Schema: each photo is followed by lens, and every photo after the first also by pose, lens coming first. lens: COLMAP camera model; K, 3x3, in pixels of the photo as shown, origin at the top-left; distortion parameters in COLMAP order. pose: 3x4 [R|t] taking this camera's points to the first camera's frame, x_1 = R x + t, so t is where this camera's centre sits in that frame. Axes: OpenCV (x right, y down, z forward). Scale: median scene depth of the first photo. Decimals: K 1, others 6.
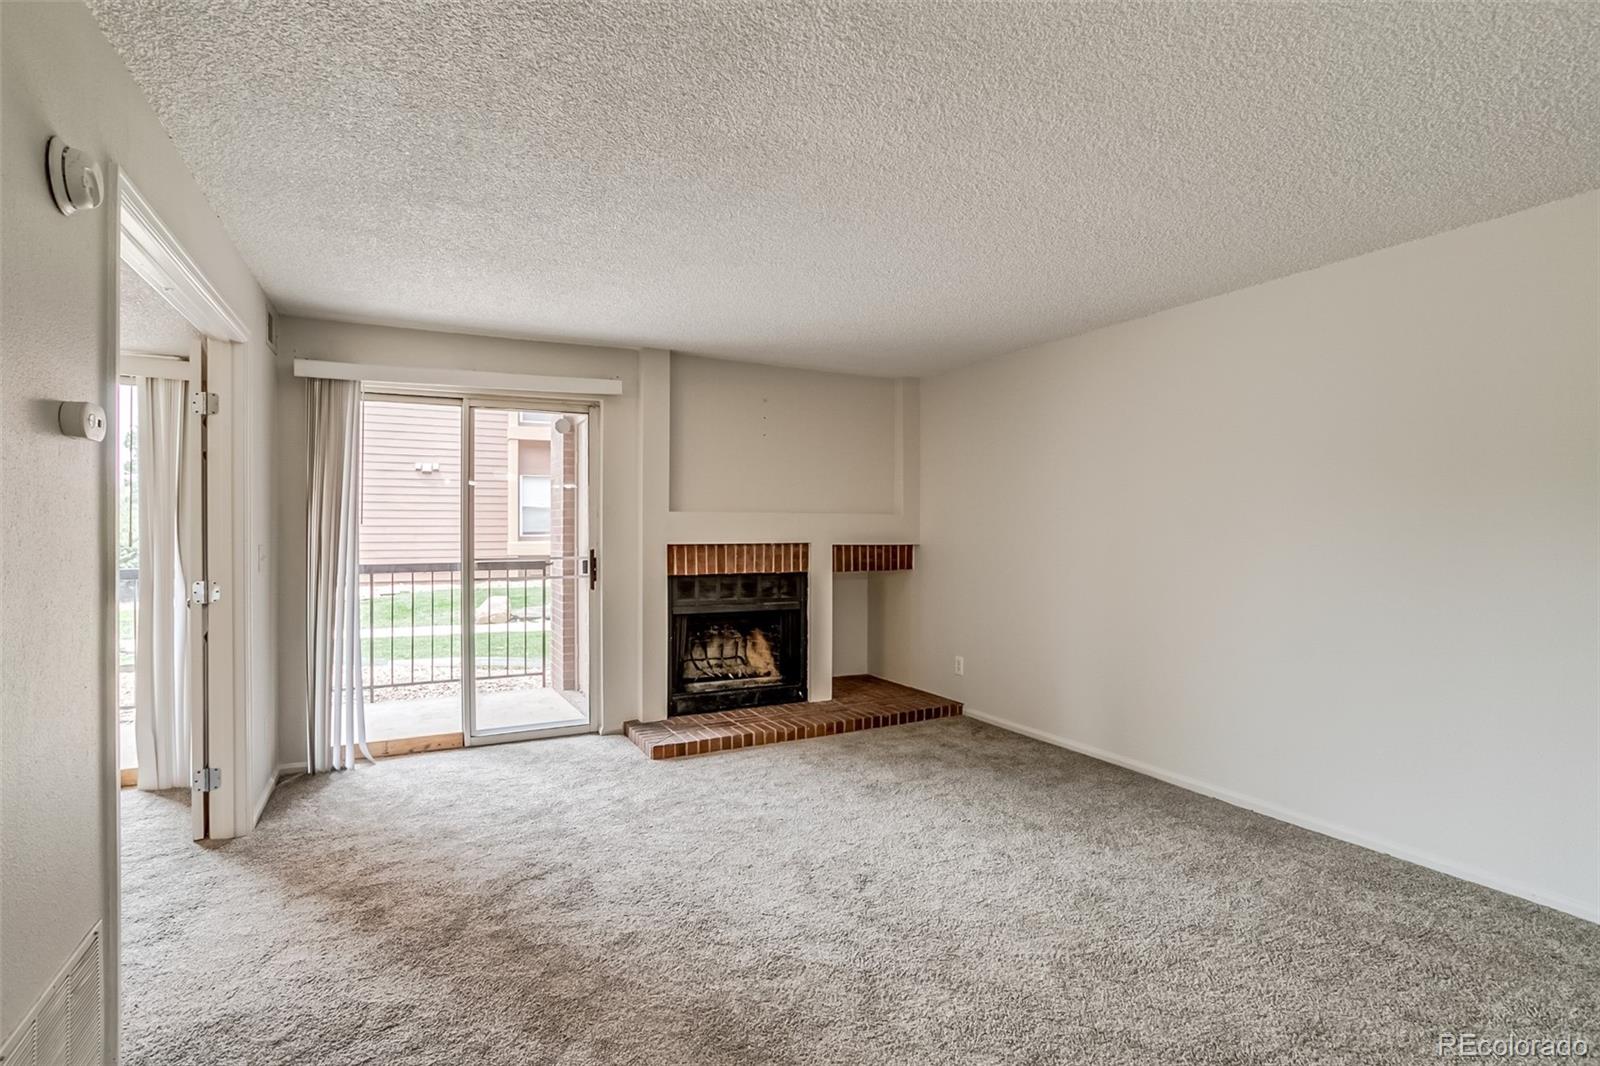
lens RADIAL K [[763.9, 0, 792.7], [0, 763.9, 524.8], [0, 0, 1]] dist [-0.050248, 0.024432]
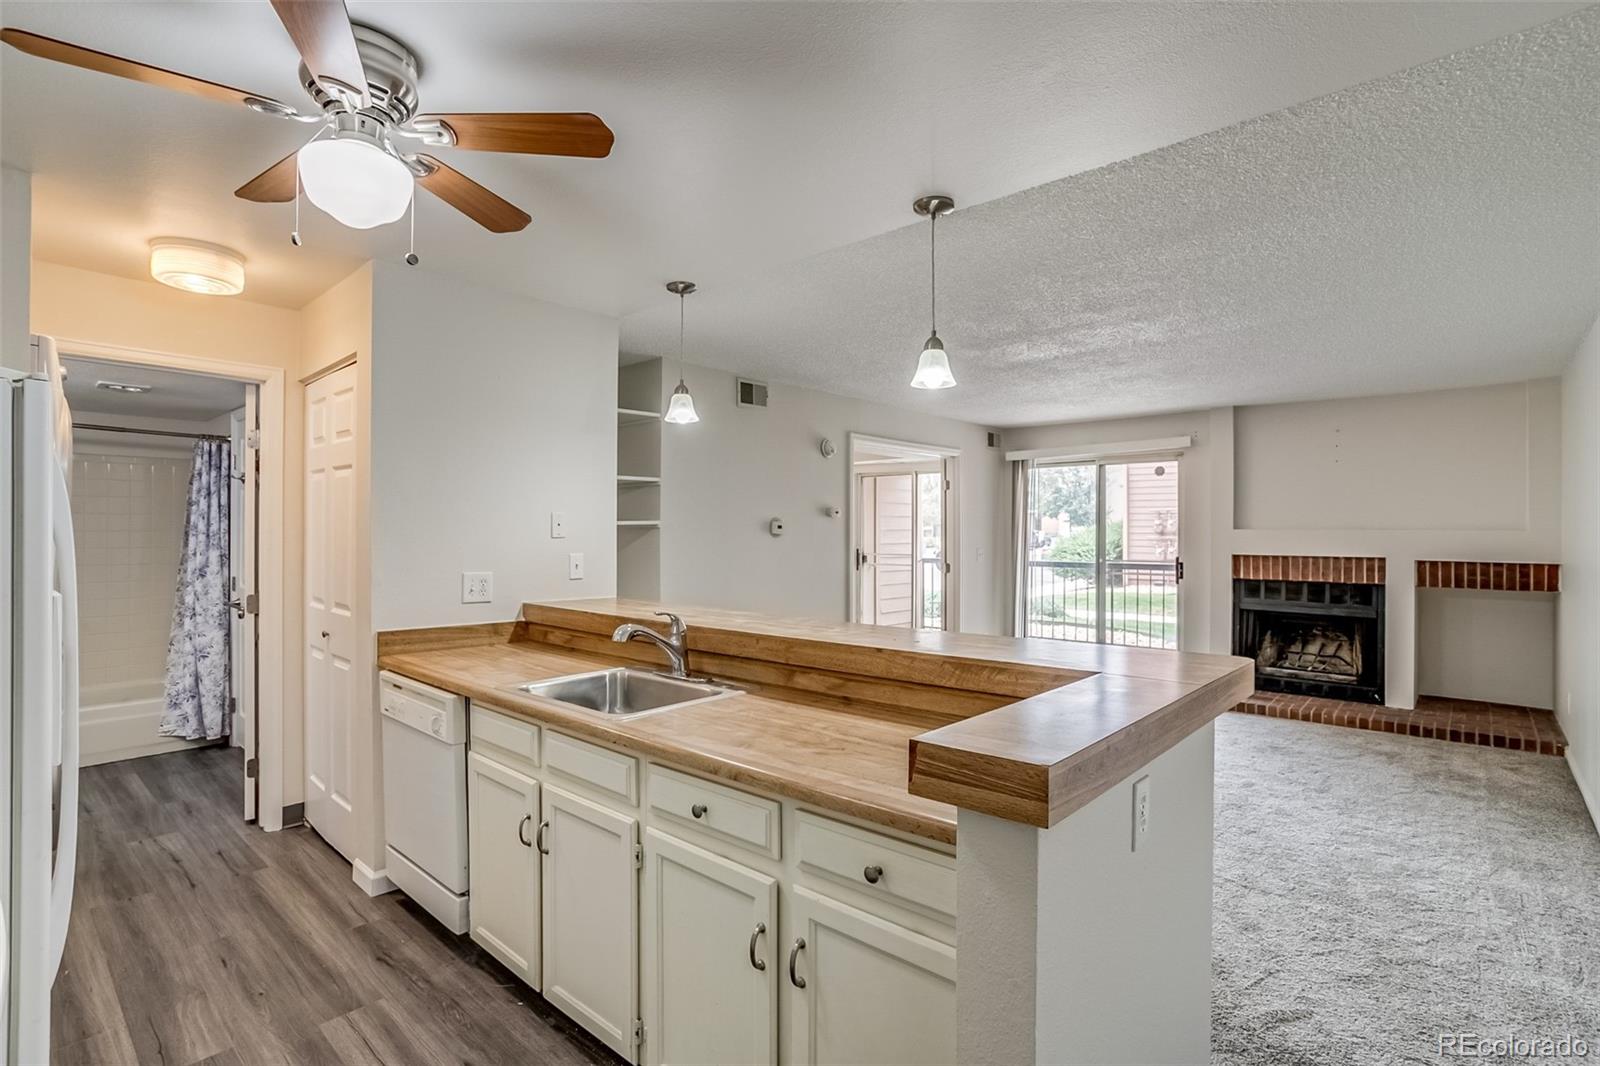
lens RADIAL K [[763.9, 0, 793.2], [0, 763.9, 527.8], [0, 0, 1]] dist [-0.050248, 0.024432]
pose [[0.350713, -0.002767, -0.936479, 0.792051], [0.001723, 0.999996, -0.002310, -0.018610], [0.936481, -0.000803, 0.350716, -0.159762]]
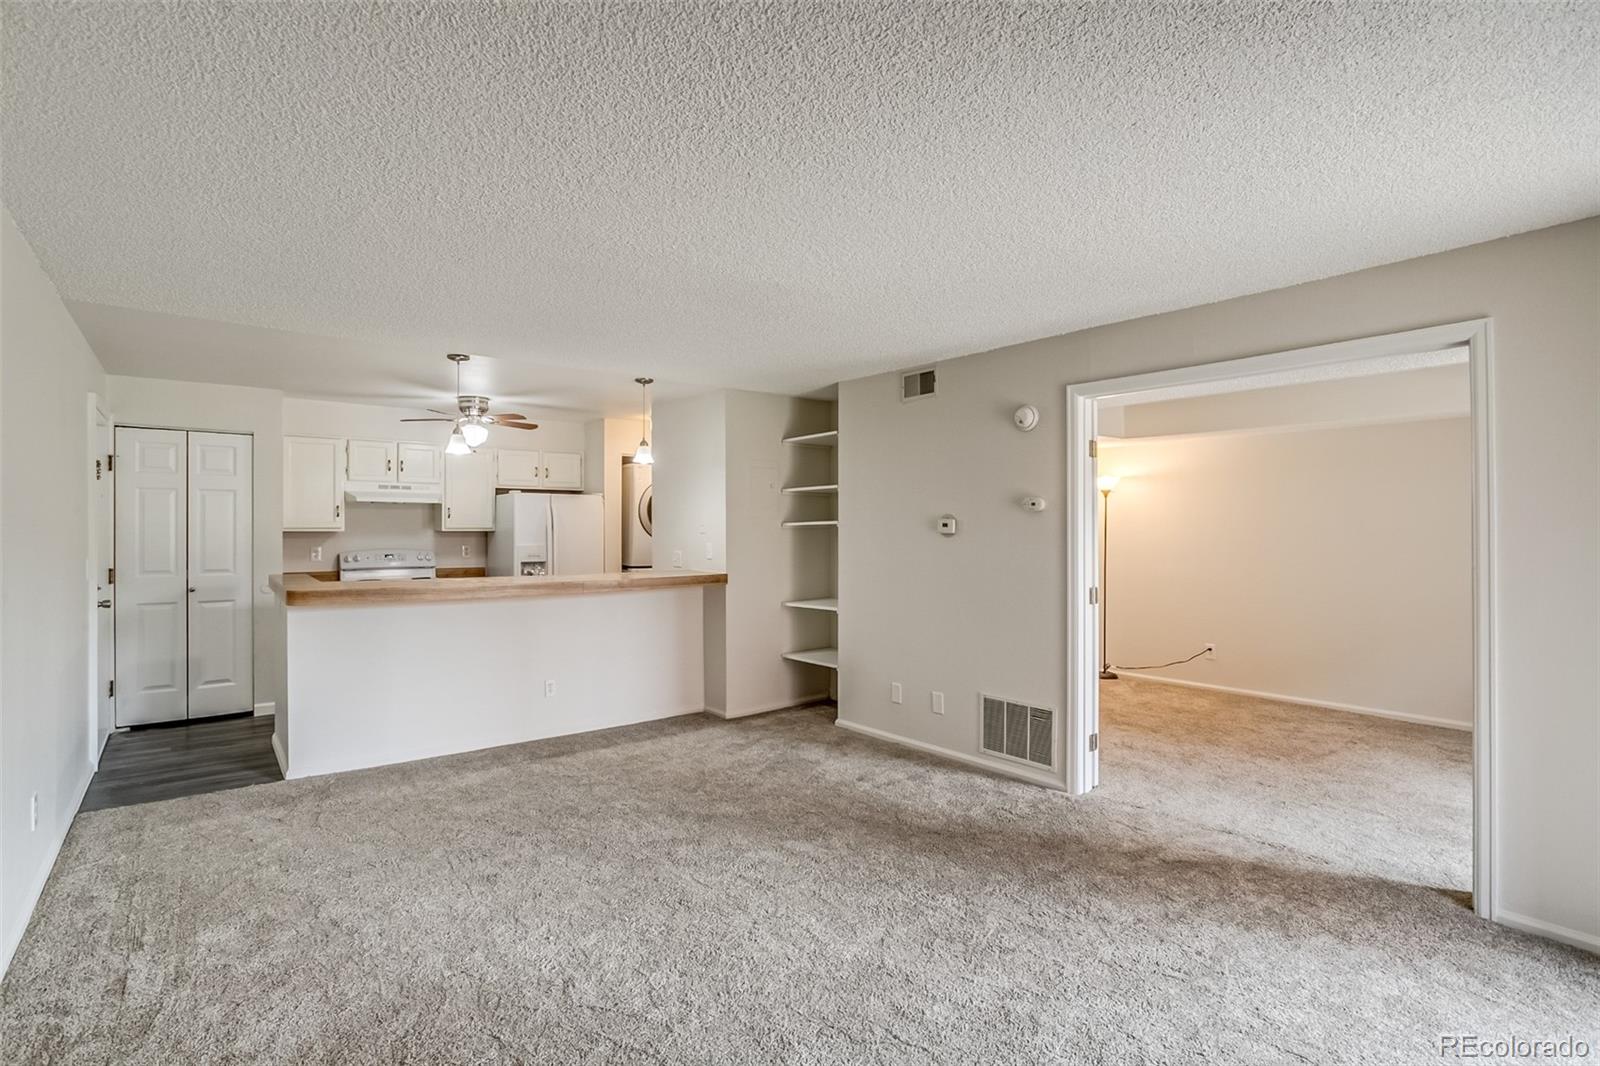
lens RADIAL K [[763.9, 0, 804.4], [0, 763.9, 523.4], [0, 0, 1]] dist [-0.050248, 0.024432]
pose [[-0.979278, -0.002074, -0.202511, 0.125994], [-0.000066, 0.999951, -0.009921, -0.015327], [0.202522, -0.009702, -0.979230, 1.111051]]
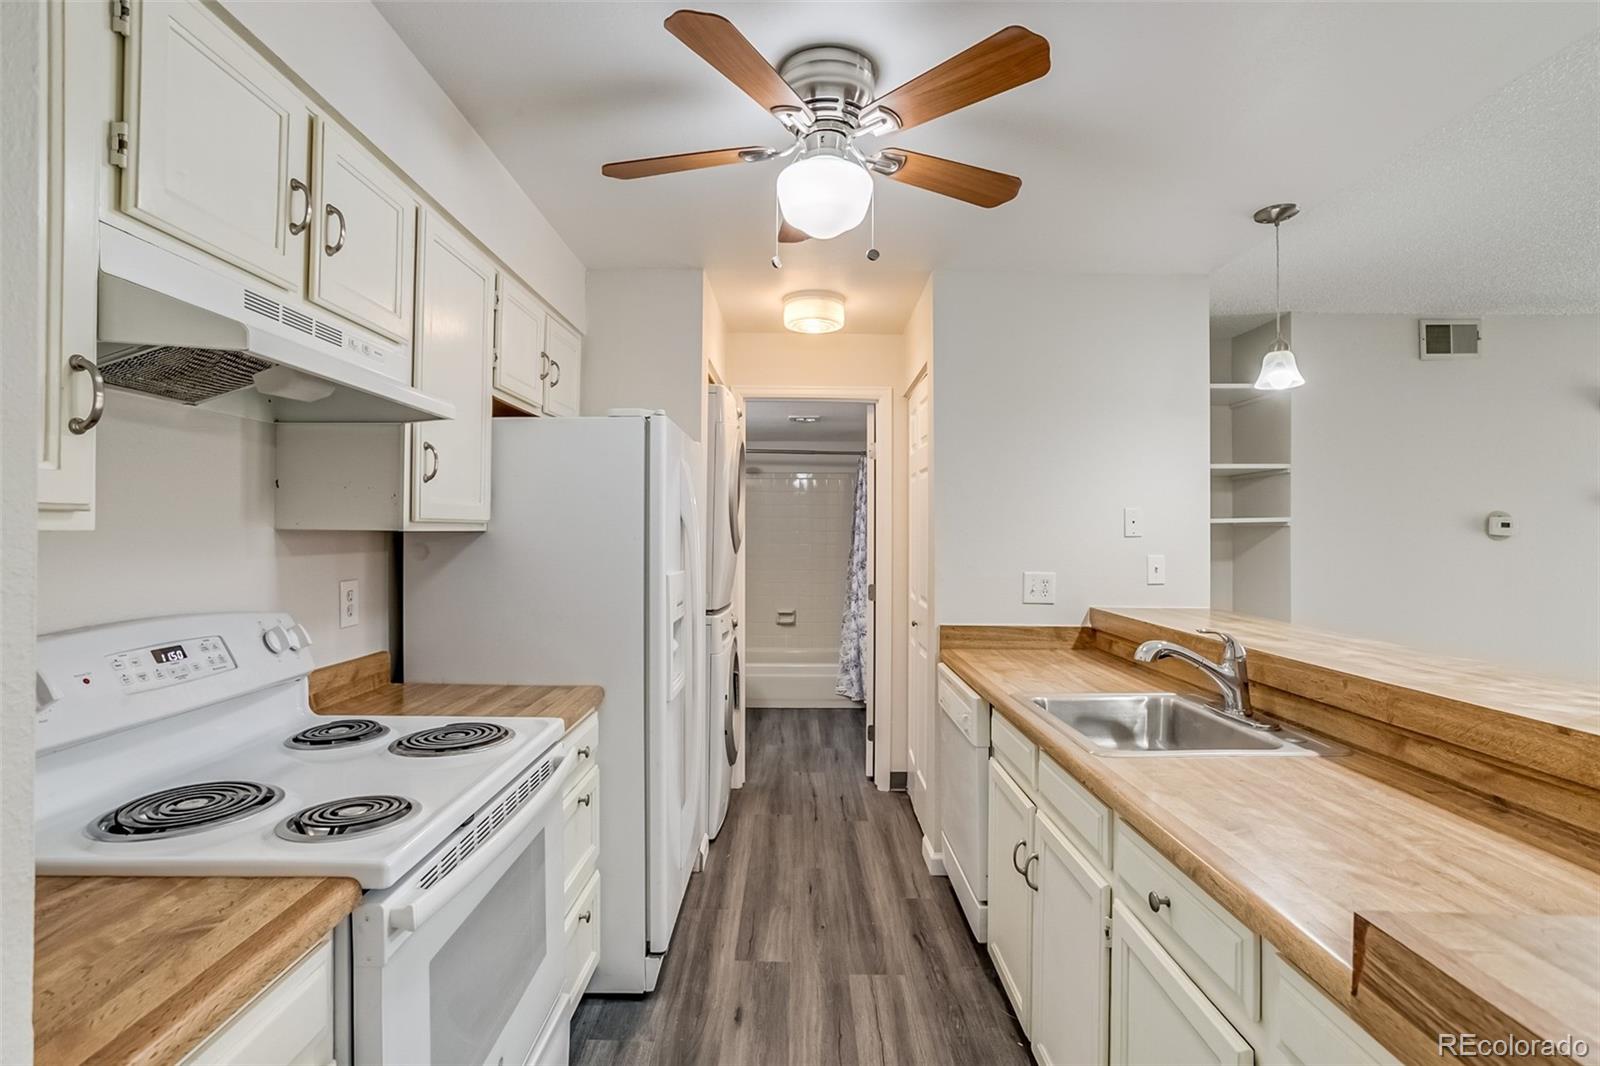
lens RADIAL K [[763.9, 0, 792.7], [0, 763.9, 527.8], [0, 0, 1]] dist [-0.050248, 0.024432]
pose [[-0.466612, -0.006930, -0.884435, 0.734482], [-0.000137, 0.999970, -0.007763, -0.013945], [0.884462, -0.003501, -0.466599, -0.071314]]
